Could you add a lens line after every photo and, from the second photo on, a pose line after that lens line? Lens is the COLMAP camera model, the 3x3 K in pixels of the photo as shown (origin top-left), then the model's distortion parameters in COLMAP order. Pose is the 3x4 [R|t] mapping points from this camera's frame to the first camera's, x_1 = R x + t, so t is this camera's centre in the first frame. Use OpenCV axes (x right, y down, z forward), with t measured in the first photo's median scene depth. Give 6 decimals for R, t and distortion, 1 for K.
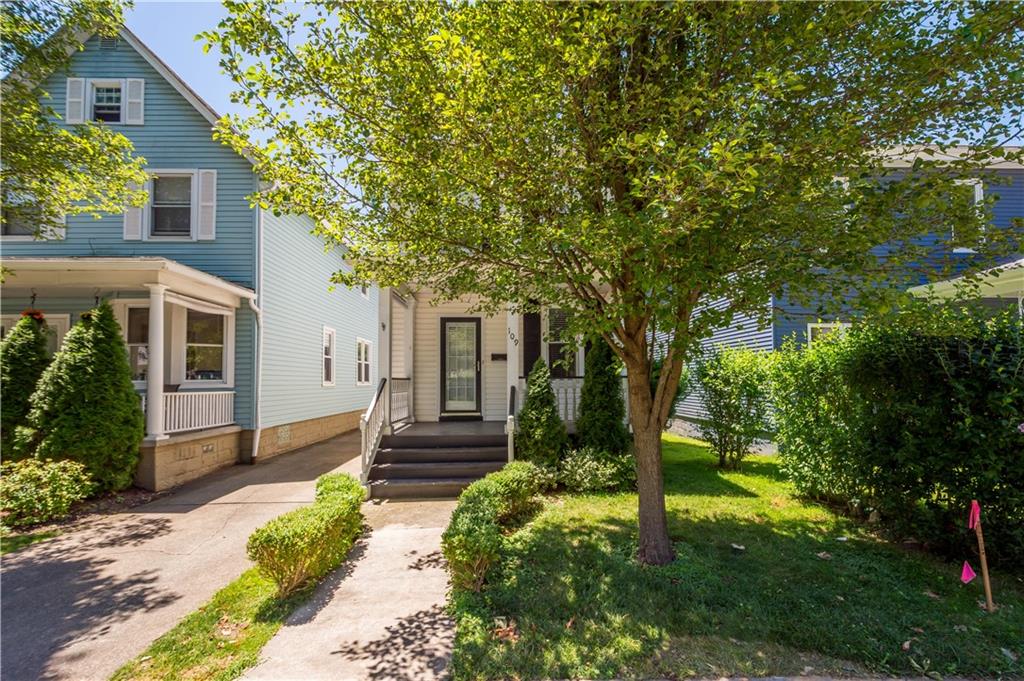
lens RADIAL K [[440.3, 0, 513.3], [0, 440.3, 381.4], [0, 0, 1]] dist [0.013876, 0.000019]
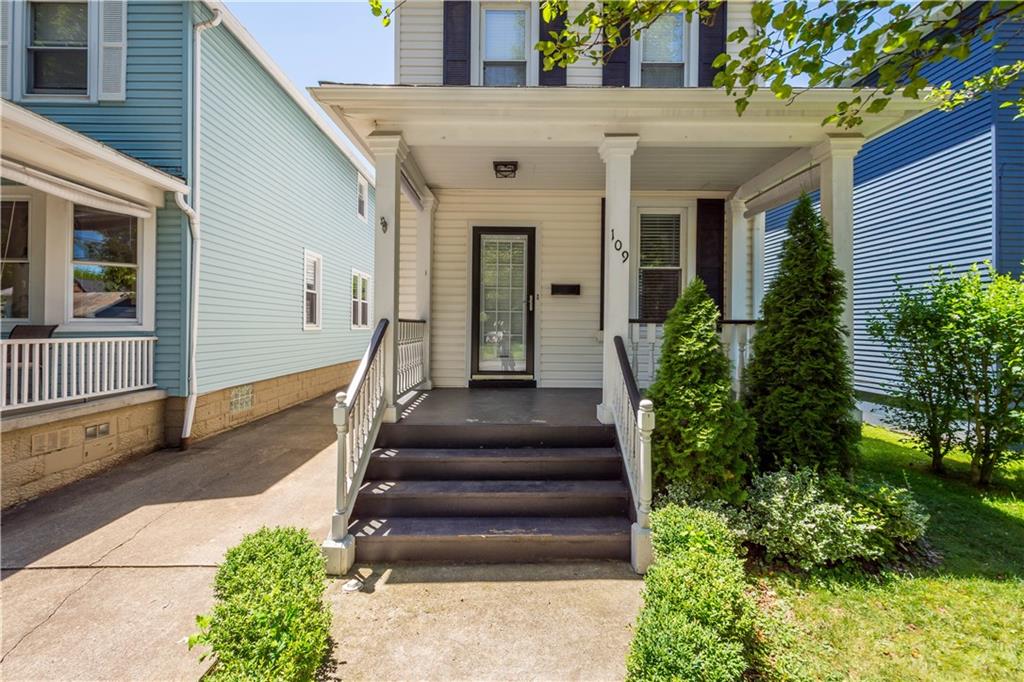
lens RADIAL K [[479.9, 0, 515.6], [0, 479.9, 334.5], [0, 0, 1]] dist [0.018579, -0.000512]
pose [[0.999678, 0.013453, -0.021505, -0.112637], [-0.013111, 0.999787, 0.015948, 0.000536], [0.021715, -0.015661, 0.999642, 0.390050]]
